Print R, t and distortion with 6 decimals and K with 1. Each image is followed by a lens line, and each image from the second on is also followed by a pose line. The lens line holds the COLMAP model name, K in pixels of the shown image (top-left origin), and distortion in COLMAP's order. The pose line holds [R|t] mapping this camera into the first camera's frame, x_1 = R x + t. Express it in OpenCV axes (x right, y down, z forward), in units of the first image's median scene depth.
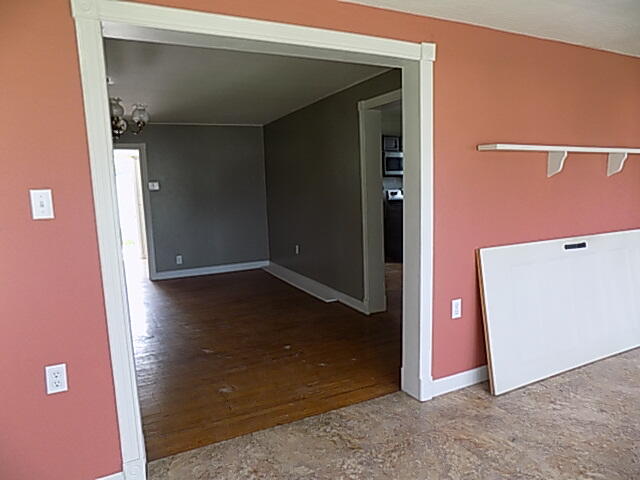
lens RADIAL K [[431.5, 0, 320.0], [0, 431.5, 240.0], [0, 0, 1]] dist [-0.072038, 0.073936]
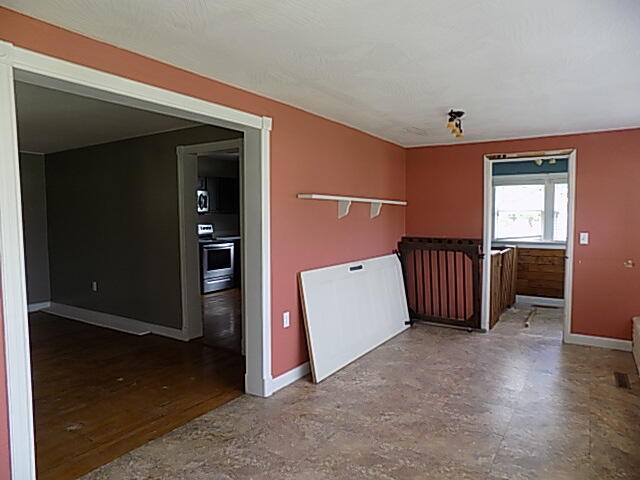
lens RADIAL K [[431.5, 0, 320.0], [0, 431.5, 240.0], [0, 0, 1]] dist [-0.072038, 0.073936]
pose [[0.855387, -0.003081, 0.517980, -0.258464], [0.045413, 0.996578, -0.069067, 0.016514], [-0.515994, 0.082602, 0.852600, -0.168814]]
